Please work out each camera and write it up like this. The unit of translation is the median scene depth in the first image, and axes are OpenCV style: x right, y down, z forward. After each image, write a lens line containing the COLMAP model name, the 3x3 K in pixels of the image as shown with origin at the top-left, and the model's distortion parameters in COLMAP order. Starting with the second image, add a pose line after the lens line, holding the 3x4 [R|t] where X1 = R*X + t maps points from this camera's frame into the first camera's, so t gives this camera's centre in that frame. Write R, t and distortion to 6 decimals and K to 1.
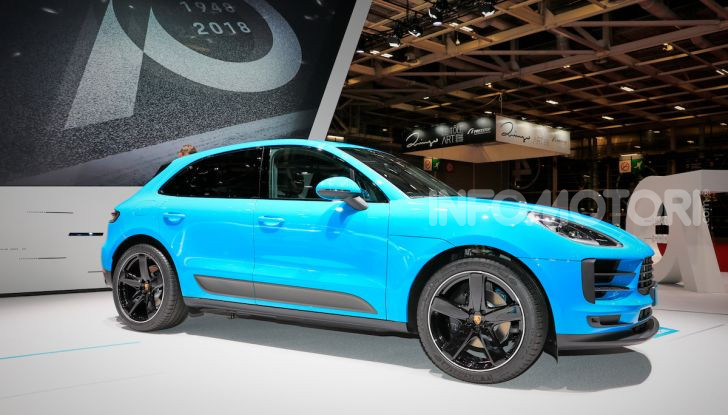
lens RADIAL K [[564.5, 0, 344.9], [0, 564.5, 202.2], [0, 0, 1]] dist [-0.038338, 0.010615]
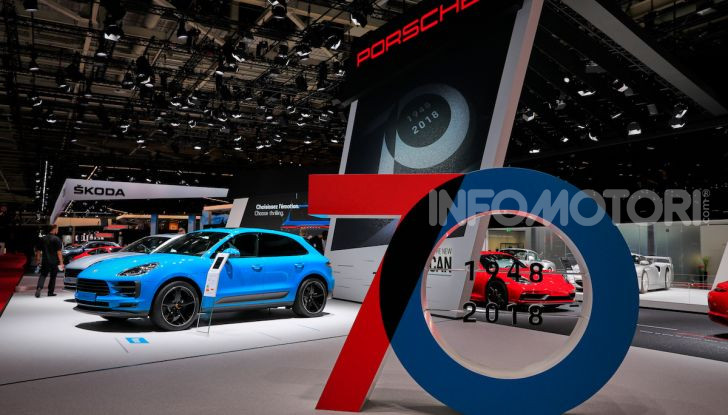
lens RADIAL K [[564.5, 0, 410.1], [0, 564.5, 190.5], [0, 0, 1]] dist [-0.038338, 0.010615]
pose [[-0.064703, -0.114988, -0.991257, 1.934894], [0.049494, 0.991747, -0.118275, 0.017355], [0.996676, -0.056714, -0.058477, 1.809025]]
